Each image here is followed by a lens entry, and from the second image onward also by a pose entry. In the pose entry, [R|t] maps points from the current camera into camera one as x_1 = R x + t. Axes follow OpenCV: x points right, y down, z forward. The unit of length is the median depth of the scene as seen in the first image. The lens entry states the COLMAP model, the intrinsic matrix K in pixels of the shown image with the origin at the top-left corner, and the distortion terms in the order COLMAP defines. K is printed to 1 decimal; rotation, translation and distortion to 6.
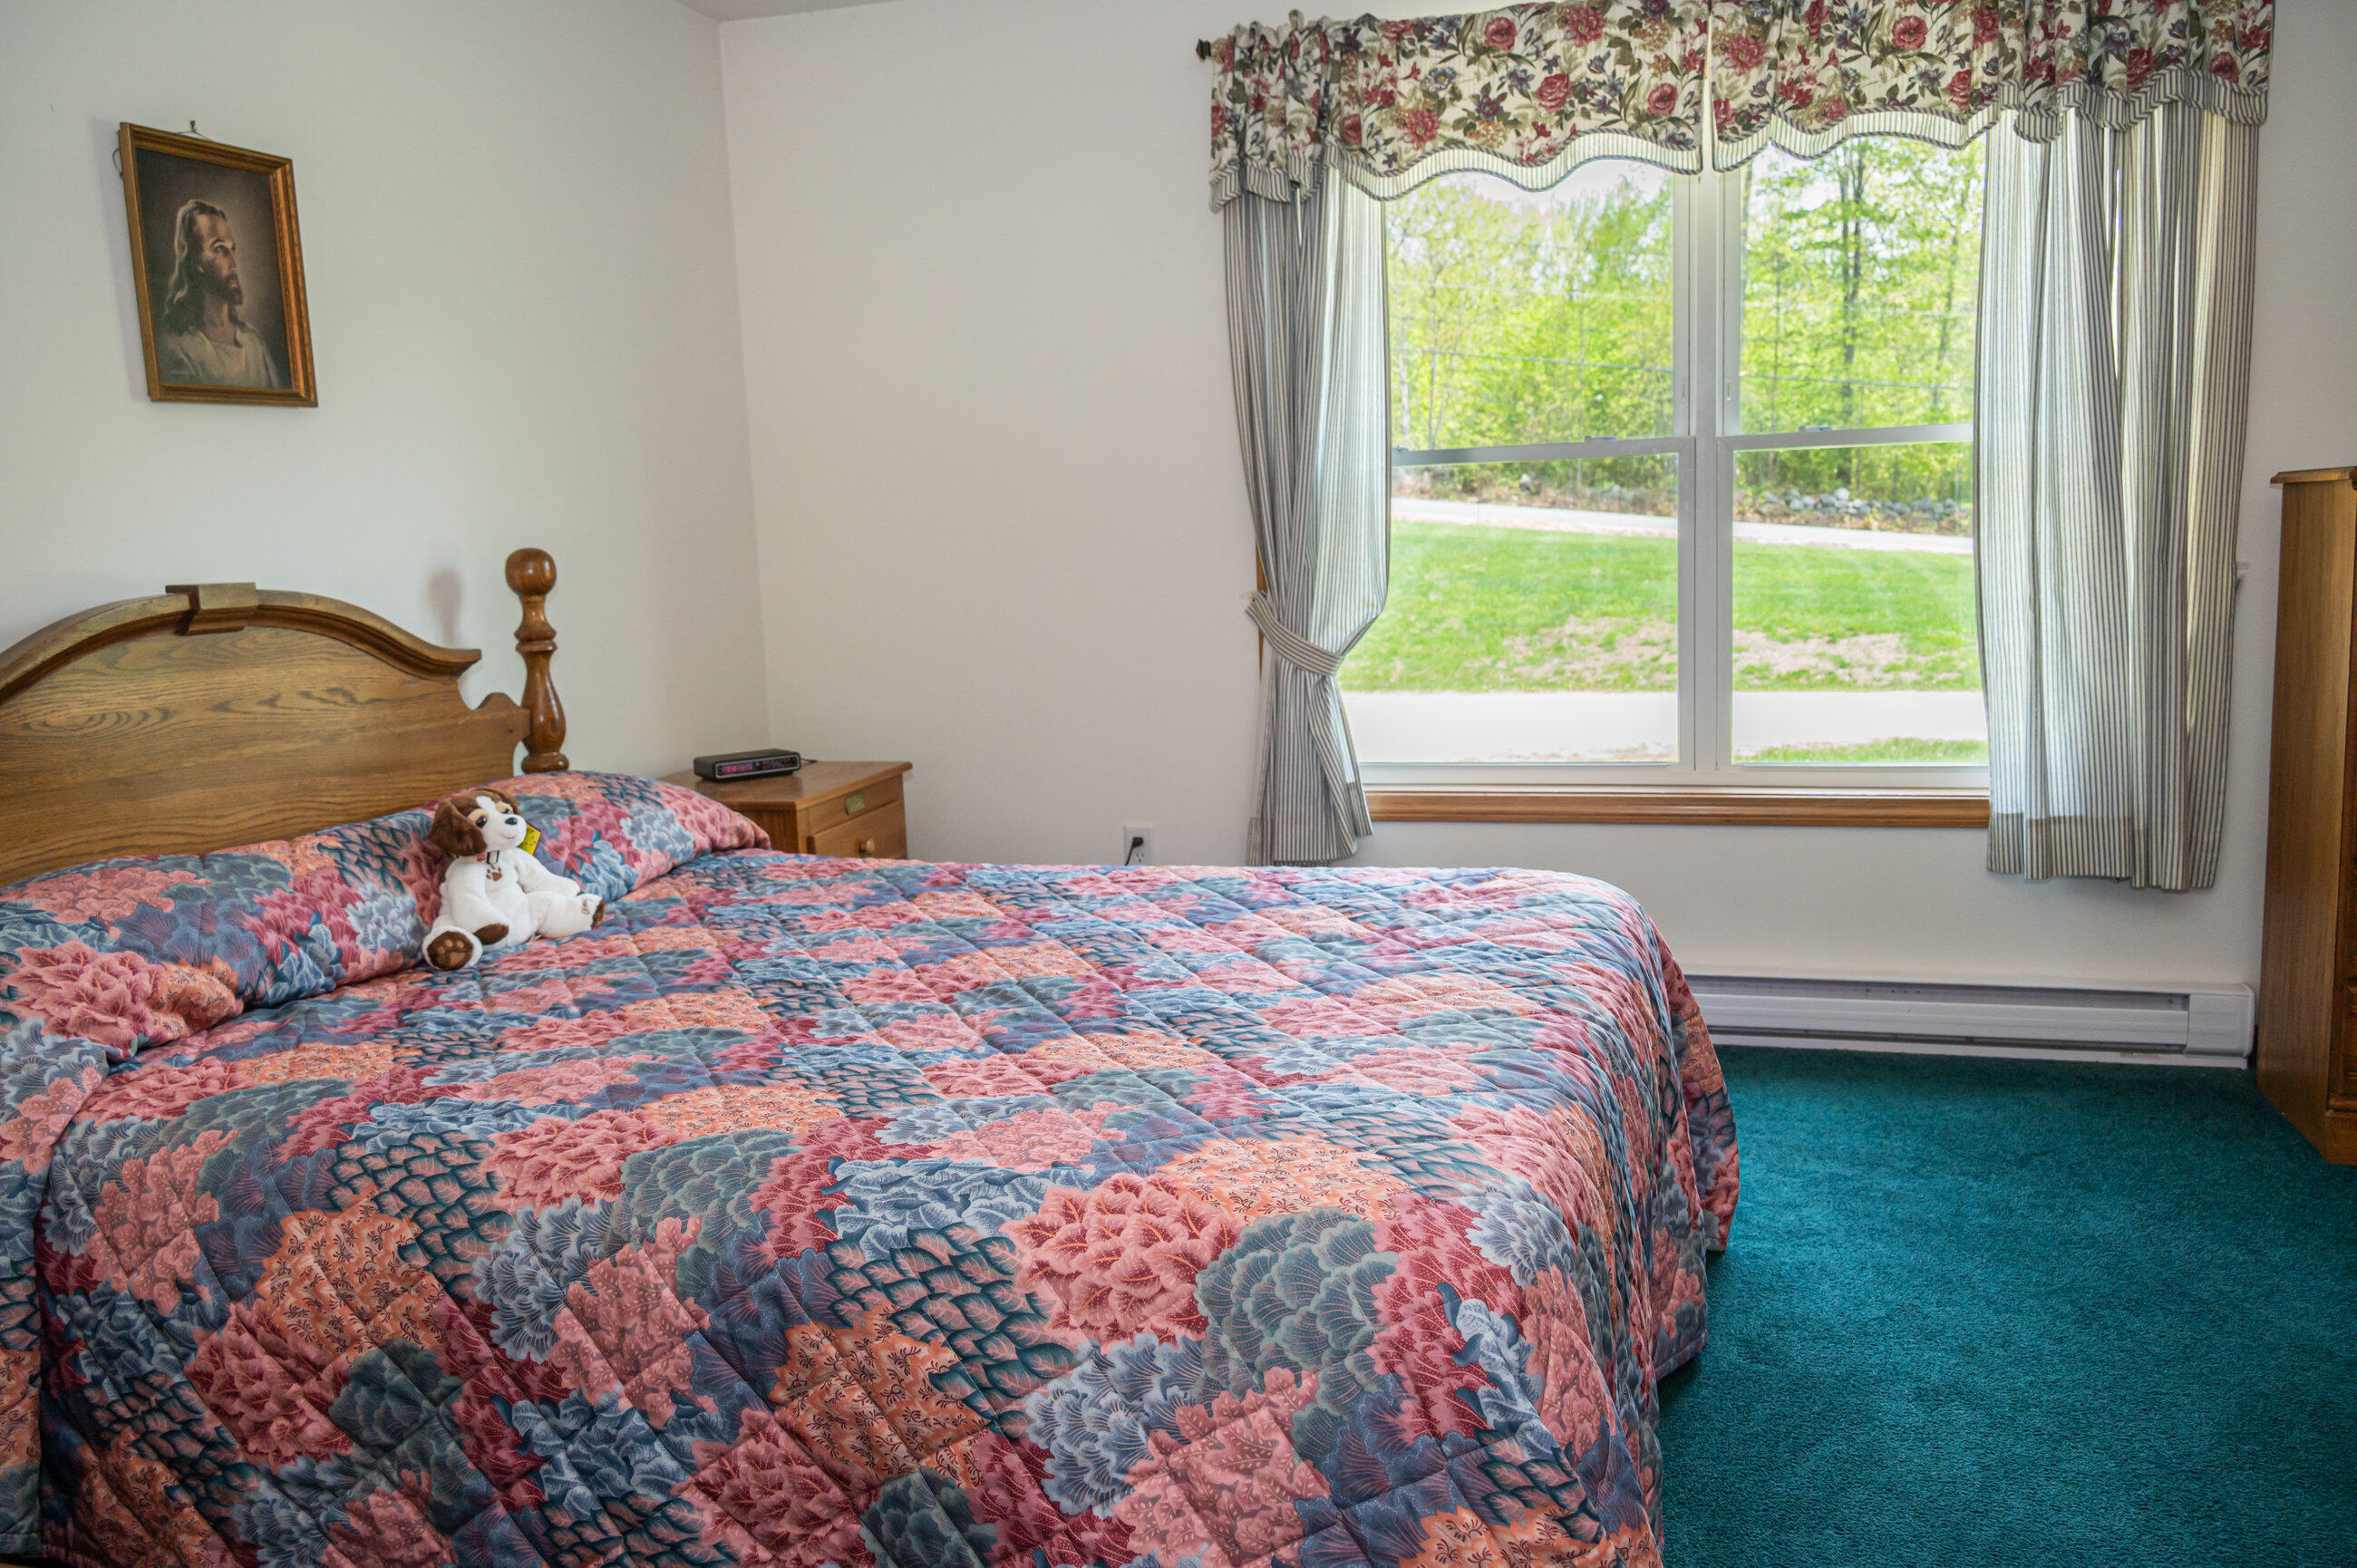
lens RADIAL K [[1772.8, 0, 1178.9], [0, 1772.8, 788.3], [0, 0, 1]] dist [0.004484, -0.006731]
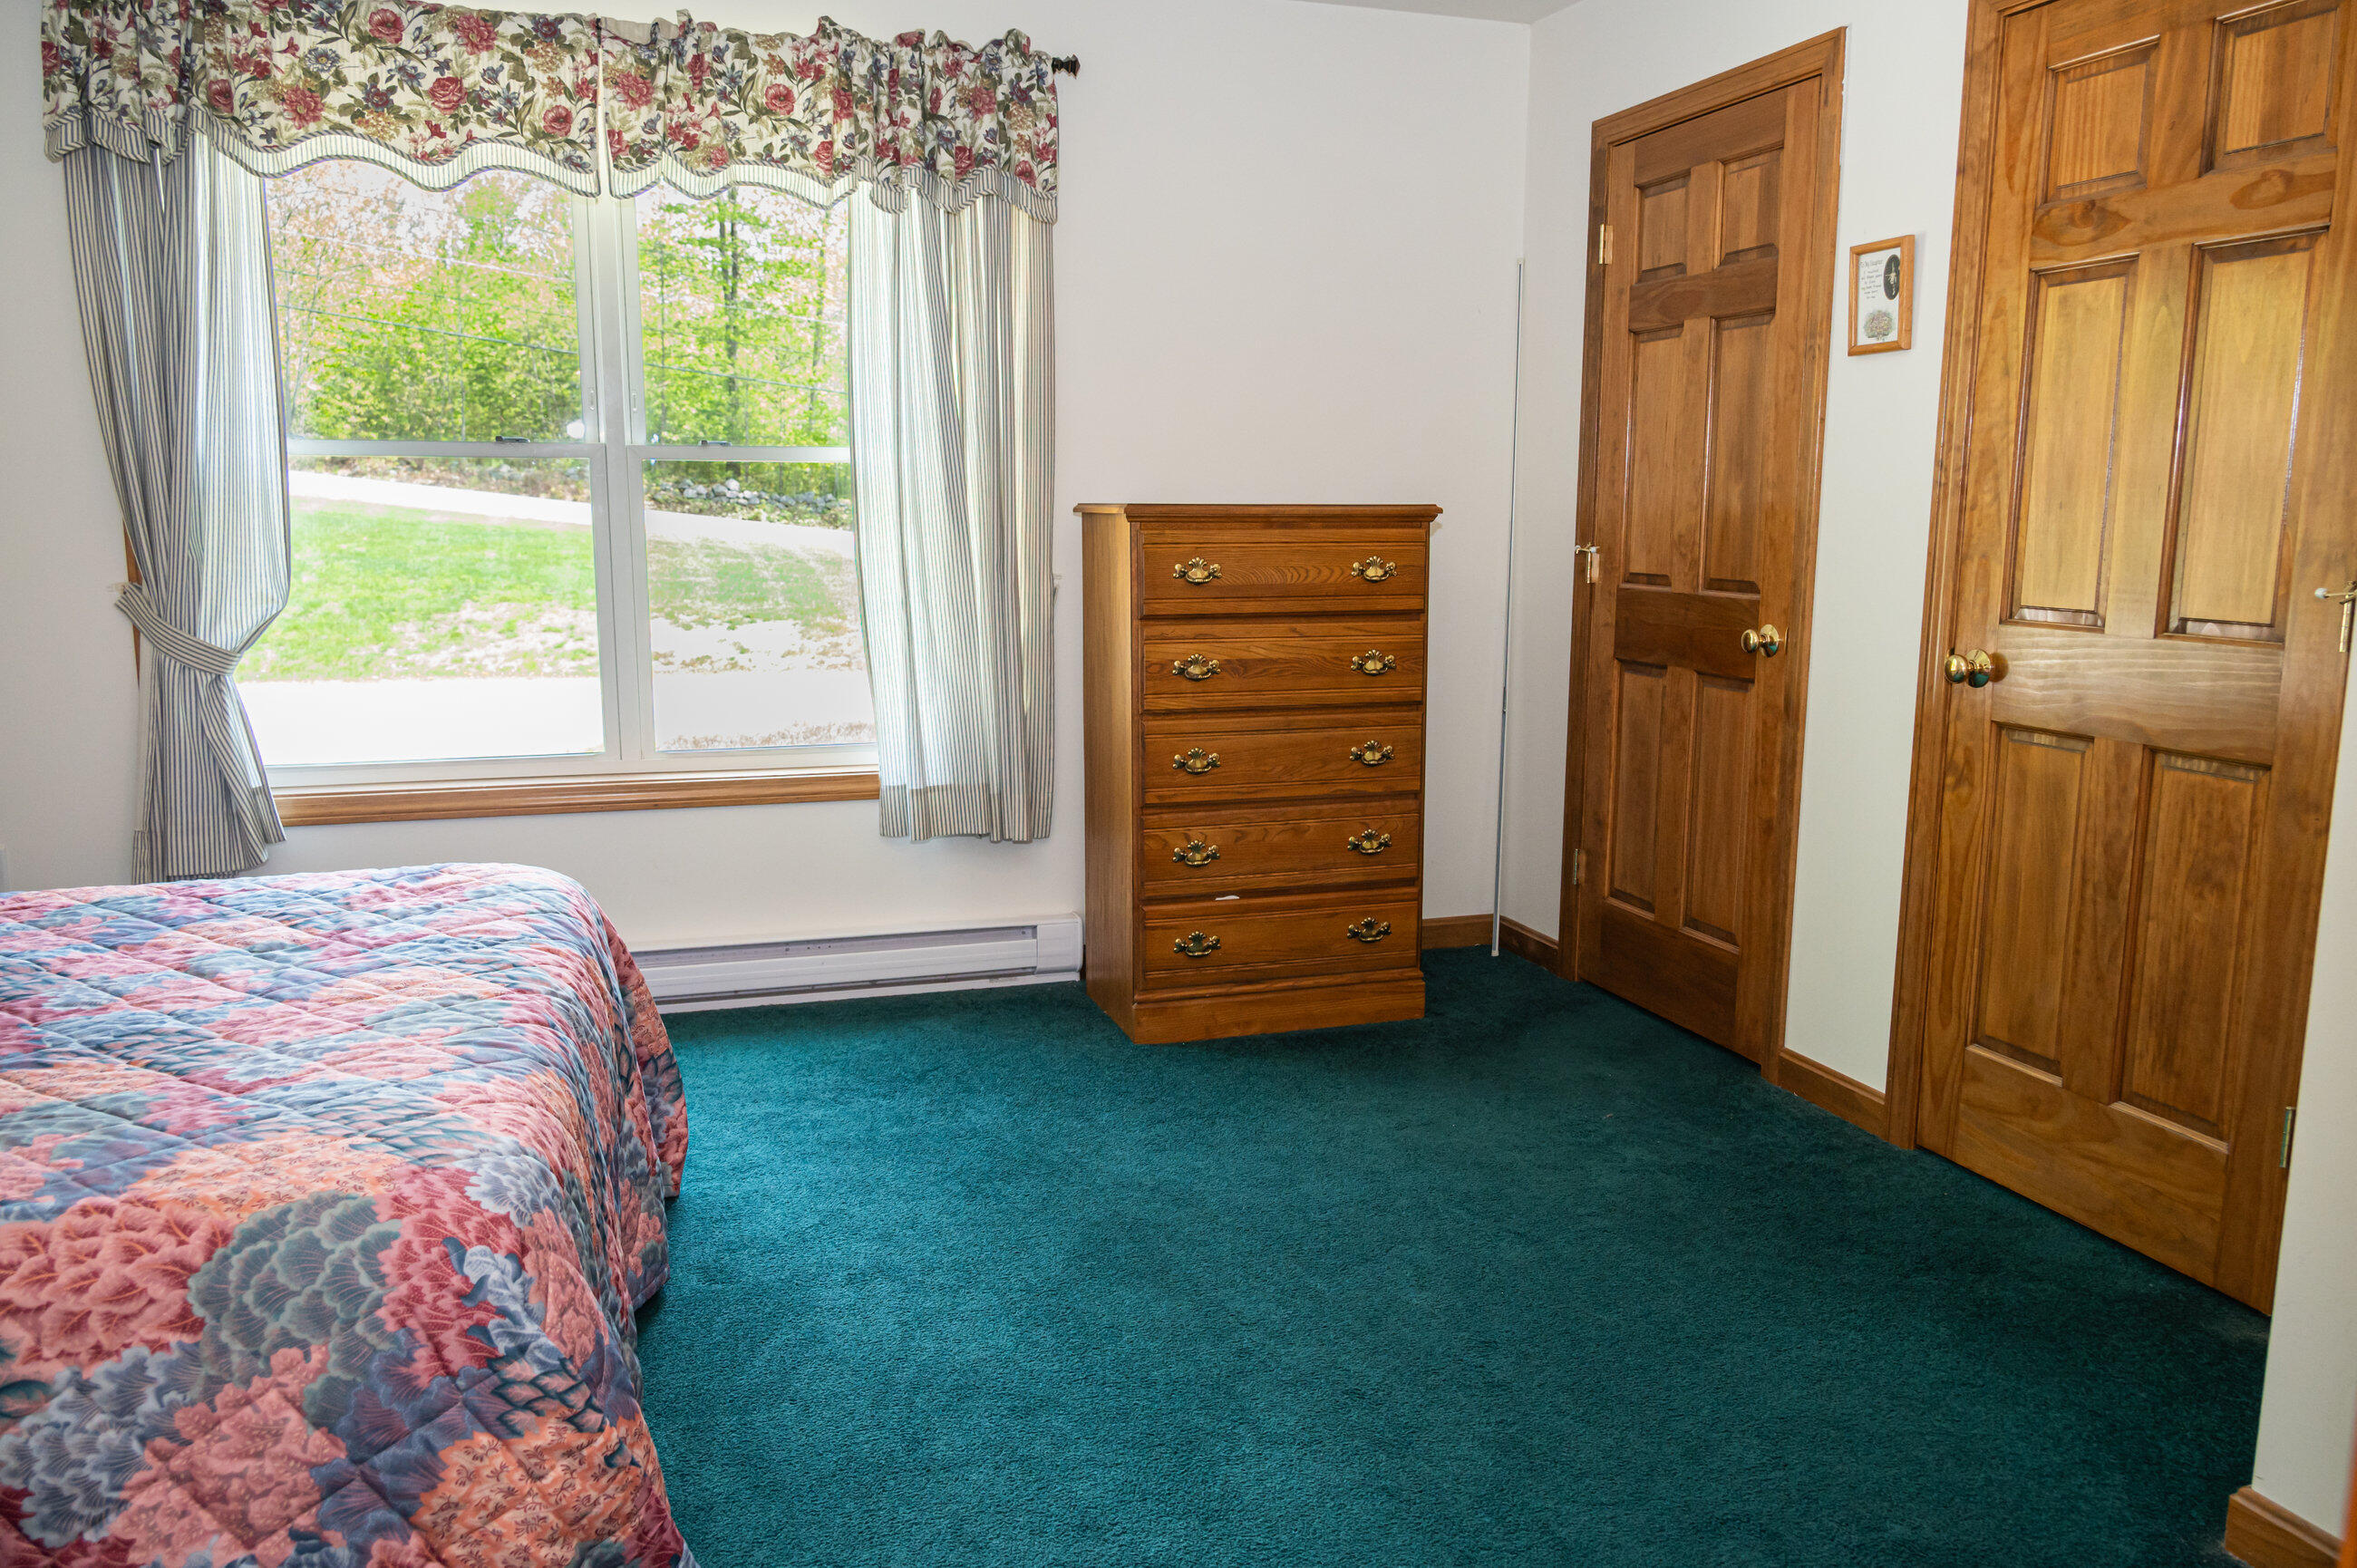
lens RADIAL K [[1772.8, 0, 1178.9], [0, 1772.8, 788.3], [0, 0, 1]] dist [0.004484, -0.006731]
pose [[0.826040, -0.050548, 0.561341, -0.045454], [0.045625, 0.998699, 0.022792, -0.002989], [-0.561762, 0.006784, 0.827271, -0.096824]]
